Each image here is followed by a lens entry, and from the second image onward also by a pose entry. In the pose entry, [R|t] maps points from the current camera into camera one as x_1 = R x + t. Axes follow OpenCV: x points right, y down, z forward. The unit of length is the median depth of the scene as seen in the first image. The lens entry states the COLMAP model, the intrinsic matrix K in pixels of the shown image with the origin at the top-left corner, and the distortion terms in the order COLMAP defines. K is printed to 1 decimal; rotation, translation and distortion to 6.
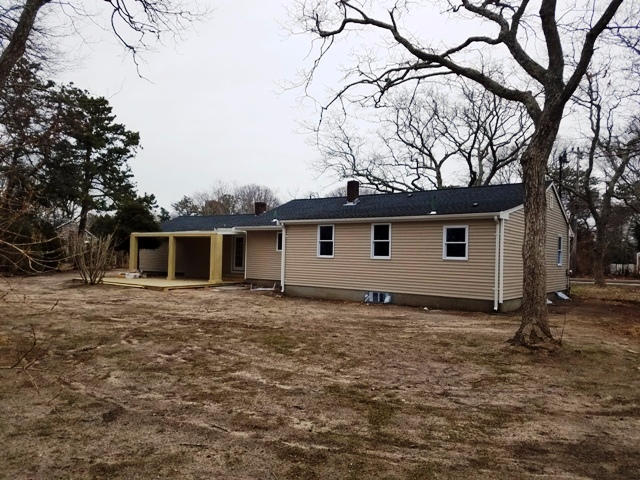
lens RADIAL K [[480.2, 0, 308.2], [0, 480.2, 242.7], [0, 0, 1]] dist [0.136709, -0.179827]
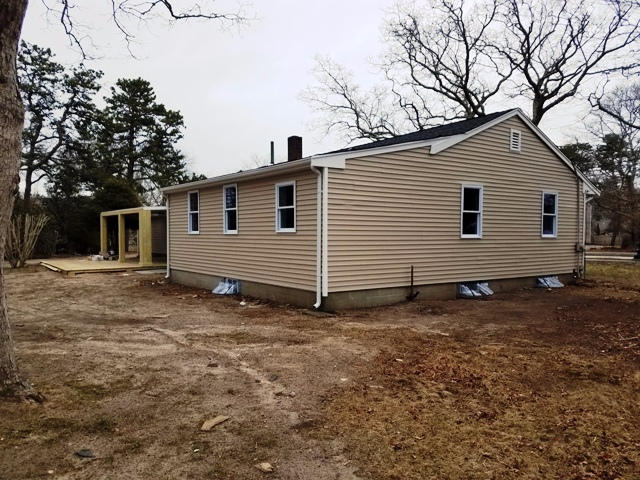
lens RADIAL K [[480.2, 0, 308.2], [0, 480.2, 242.7], [0, 0, 1]] dist [0.136709, -0.179827]
pose [[0.955446, -0.018111, -0.294609, 0.253888], [0.031051, 0.998745, 0.039302, 0.011377], [0.293528, -0.046699, 0.954809, 0.171683]]
